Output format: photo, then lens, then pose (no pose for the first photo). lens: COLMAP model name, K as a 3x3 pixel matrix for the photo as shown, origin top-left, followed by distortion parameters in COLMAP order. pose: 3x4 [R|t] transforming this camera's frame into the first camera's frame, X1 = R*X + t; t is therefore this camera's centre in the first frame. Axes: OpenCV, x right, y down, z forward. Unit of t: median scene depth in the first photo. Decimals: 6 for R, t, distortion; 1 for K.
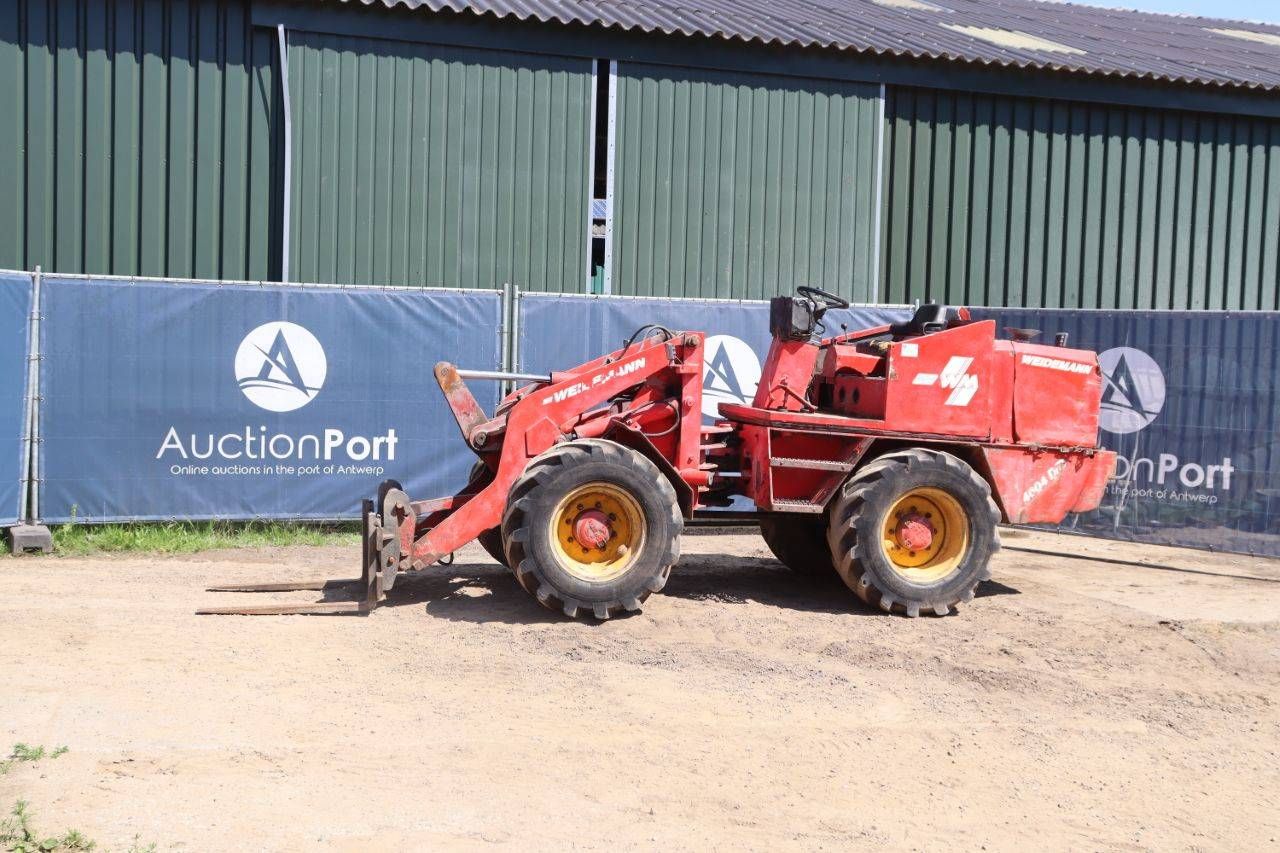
lens RADIAL K [[1607.1, 0, 640.0], [0, 1607.1, 426.5], [0, 0, 1]] dist [-0.133532, 0.519615]
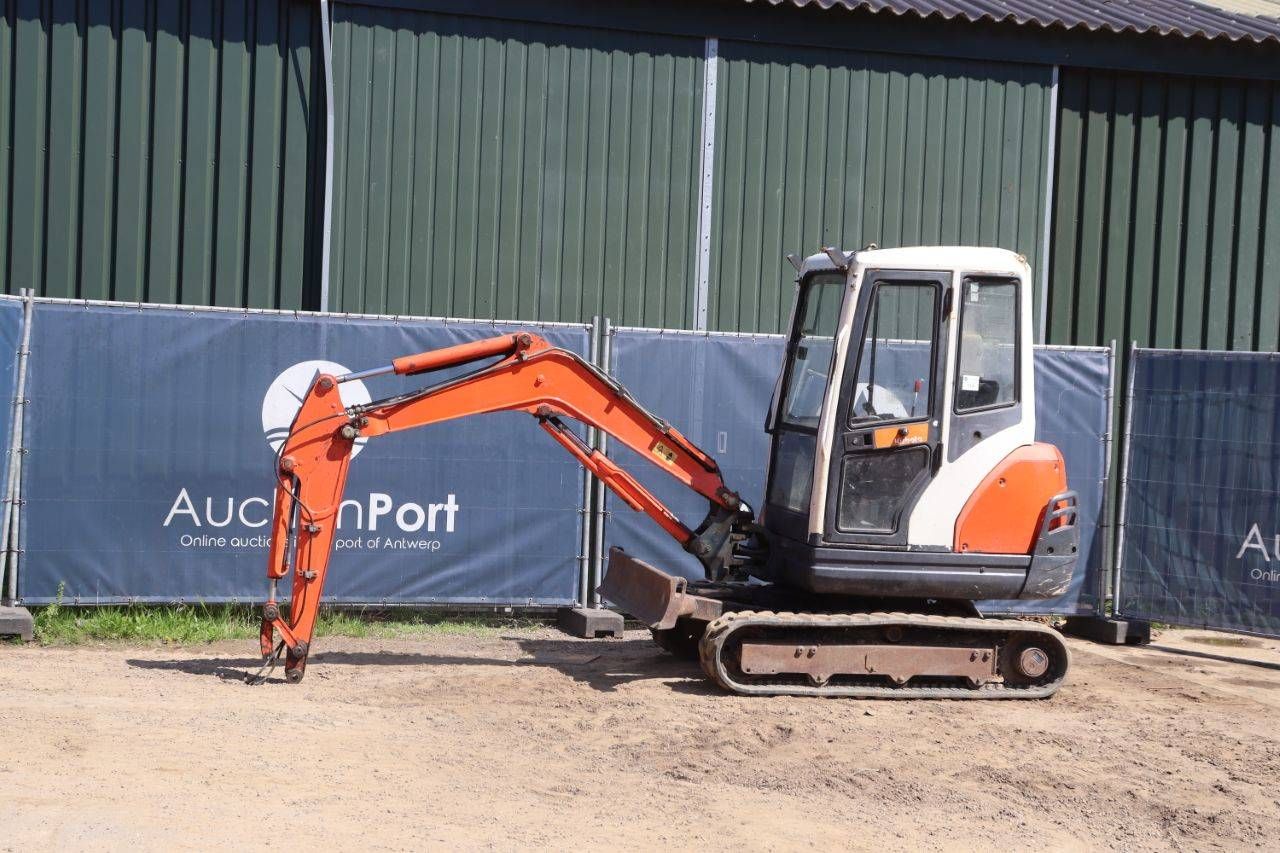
lens RADIAL K [[1587.4, 0, 640.0], [0, 1587.4, 426.5], [0, 0, 1]] dist [0.061723, 0.024485]
pose [[0.996868, 0.011681, -0.078219, 0.002579], [-0.015214, 0.998884, -0.044723, 0.001981], [0.077609, 0.045773, 0.995933, 0.204126]]
